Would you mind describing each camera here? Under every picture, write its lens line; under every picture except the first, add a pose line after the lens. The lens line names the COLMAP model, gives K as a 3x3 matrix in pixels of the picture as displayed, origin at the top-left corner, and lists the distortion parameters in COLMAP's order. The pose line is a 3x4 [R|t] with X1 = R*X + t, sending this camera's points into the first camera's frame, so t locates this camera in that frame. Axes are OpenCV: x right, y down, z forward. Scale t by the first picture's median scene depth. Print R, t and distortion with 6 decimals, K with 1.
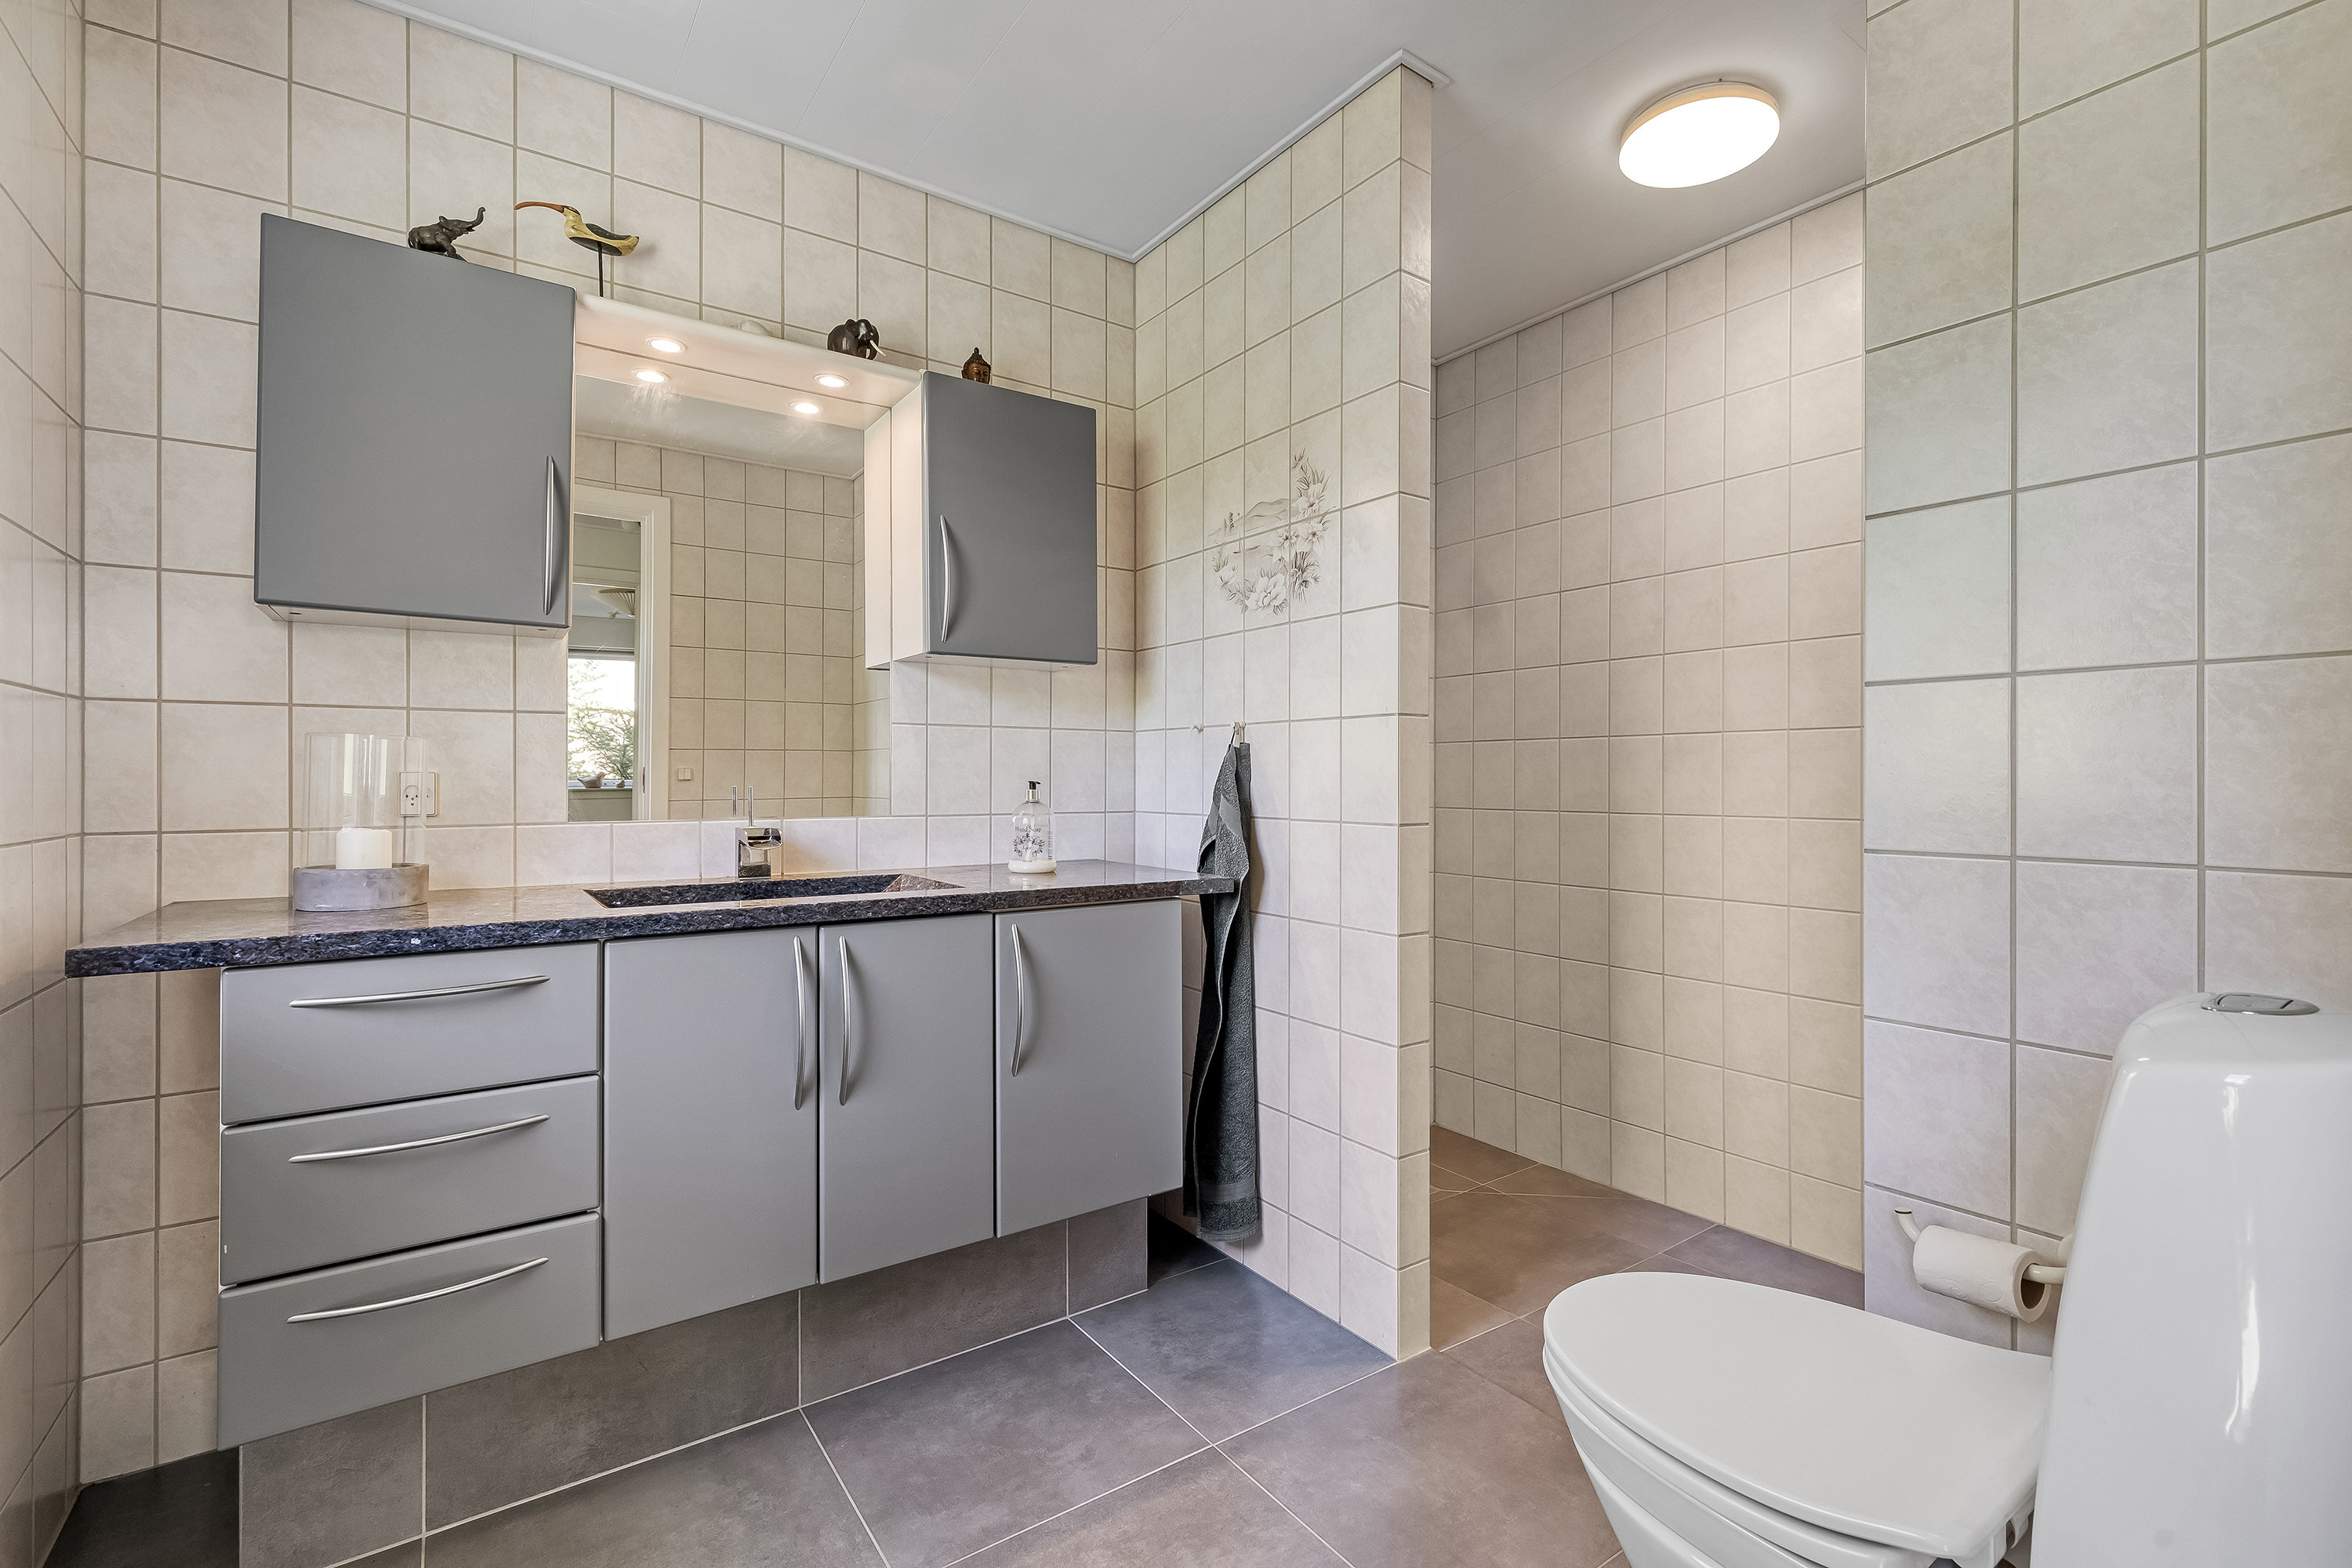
lens RADIAL K [[1063.6, 0, 1183.8], [0, 1063.6, 779.6], [0, 0, 1]] dist [0.004858, -0.000380]
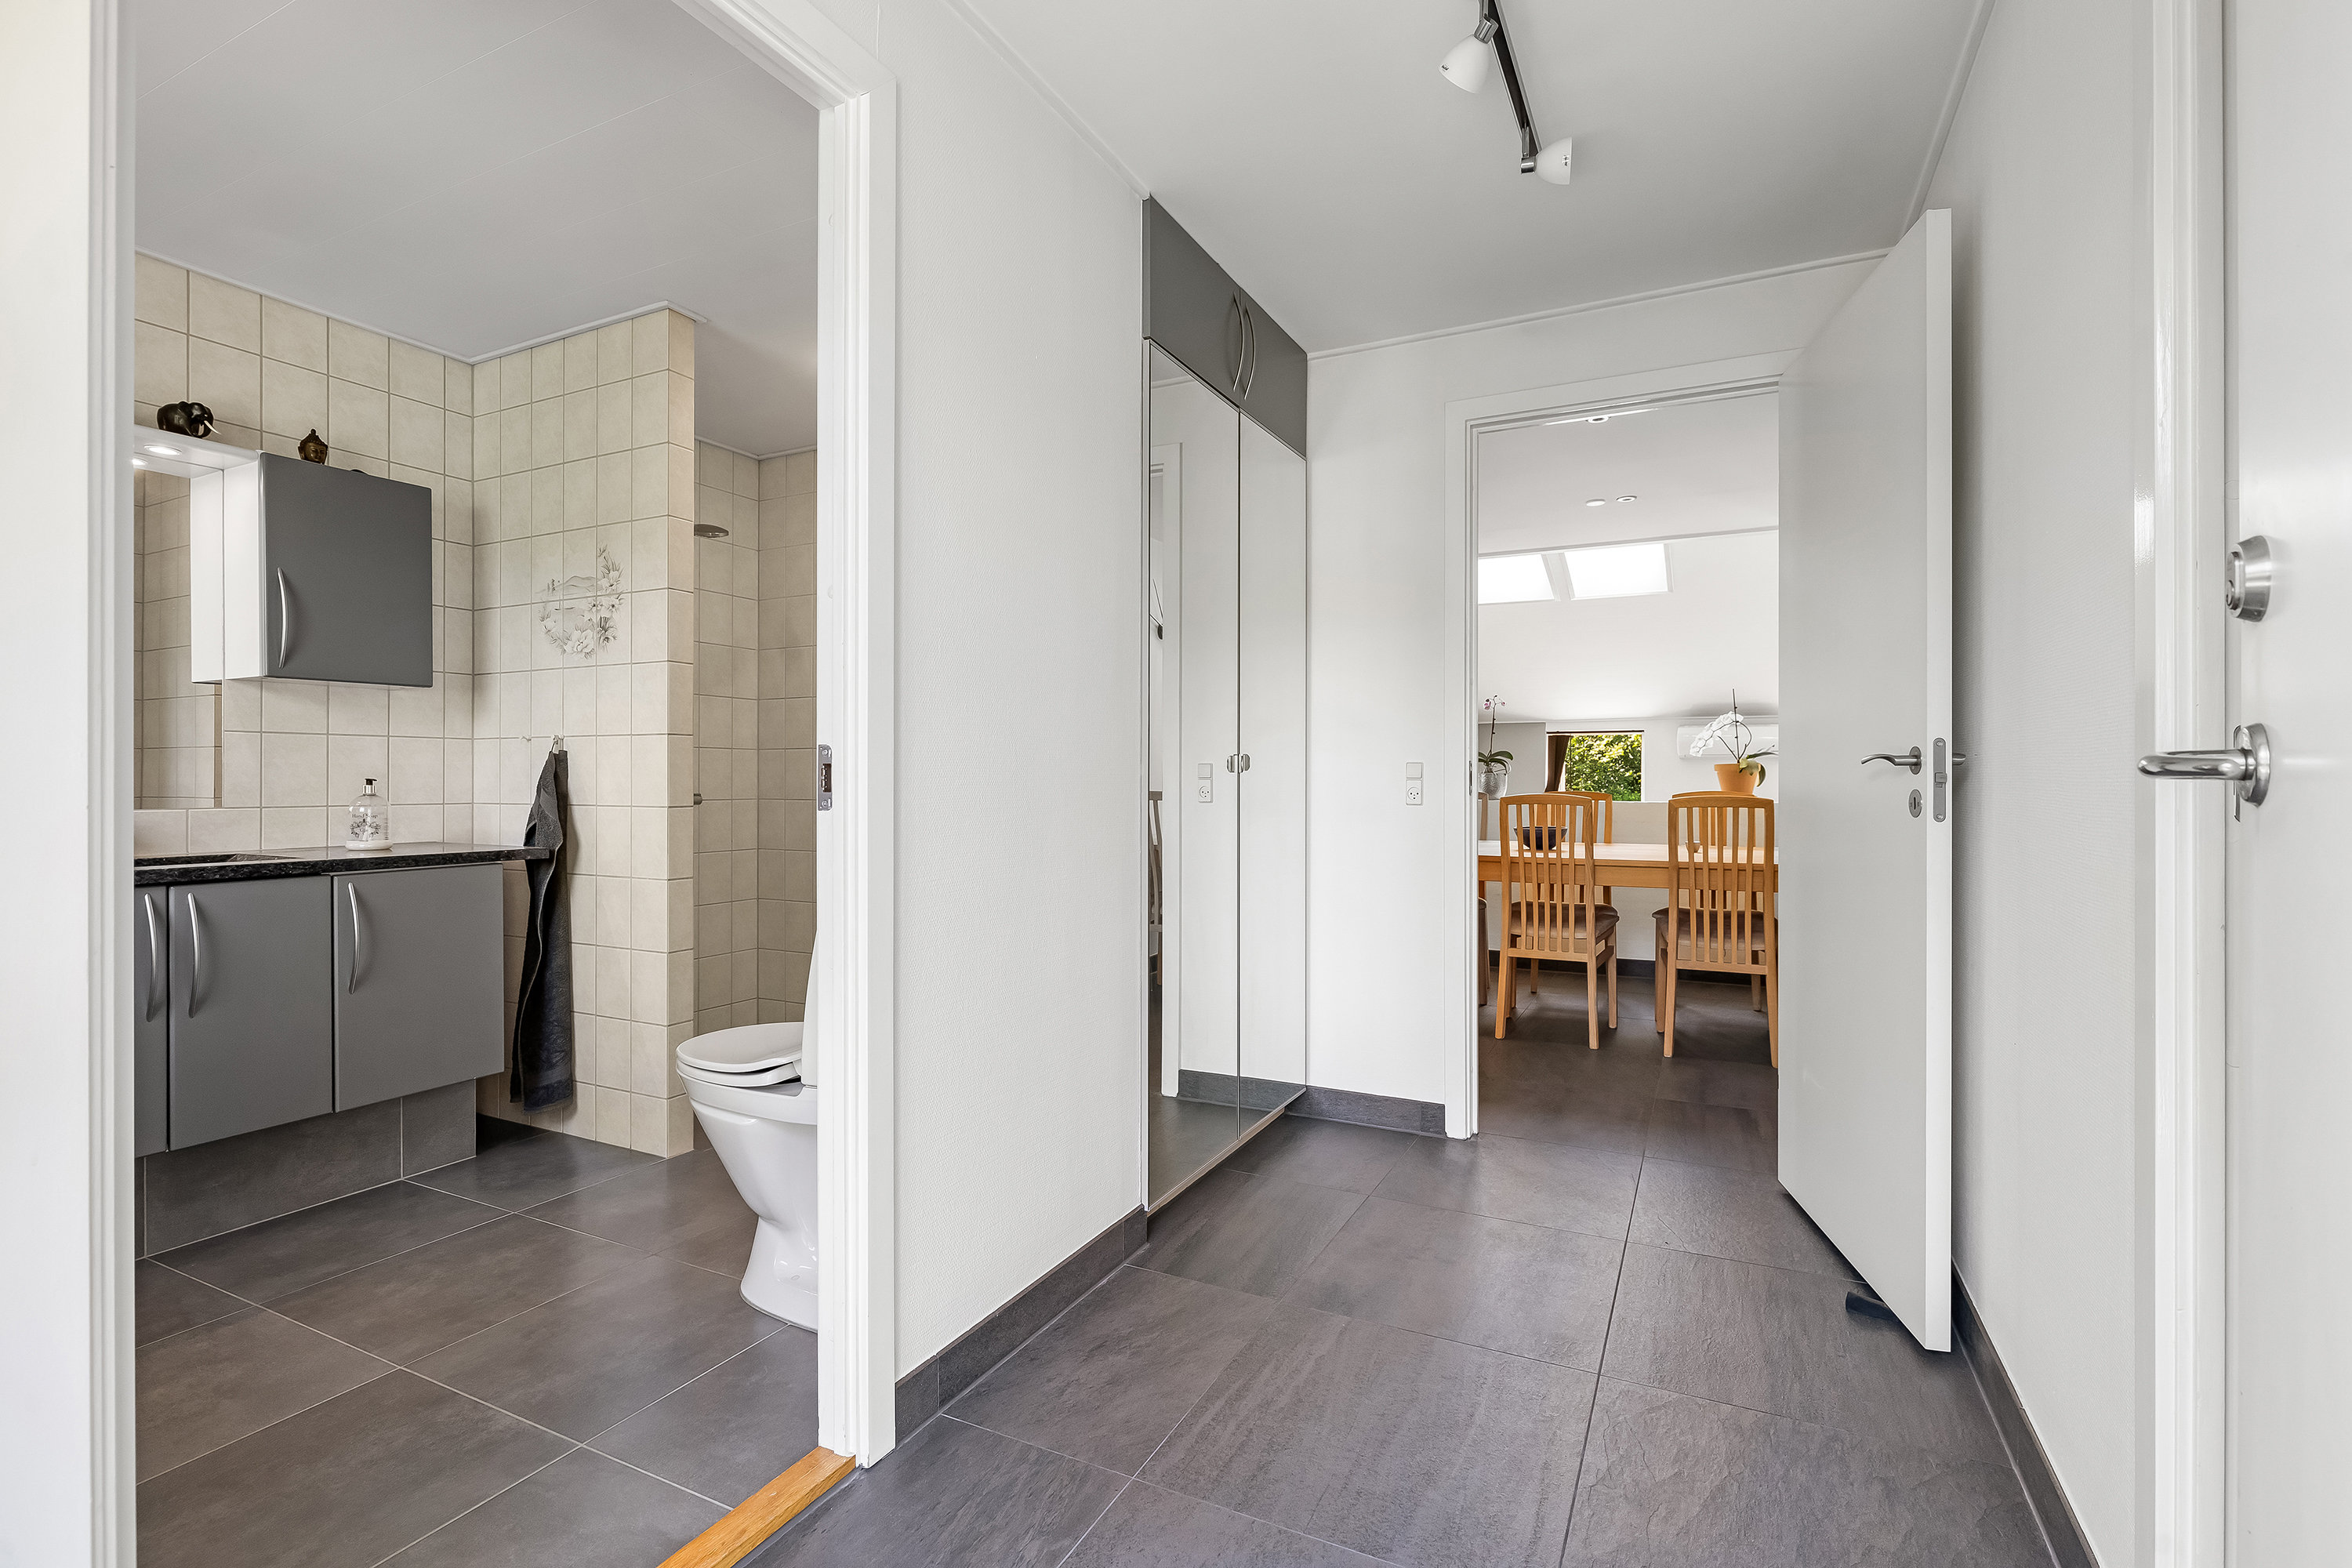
lens RADIAL K [[1063.6, 0, 1175.8], [0, 1063.6, 775.2], [0, 0, 1]] dist [0.004858, -0.000380]
pose [[0.879912, -0.001375, 0.475135, 0.102621], [0.003309, 0.999989, -0.003234, 0.004527], [-0.475125, 0.004418, 0.879907, -0.597063]]
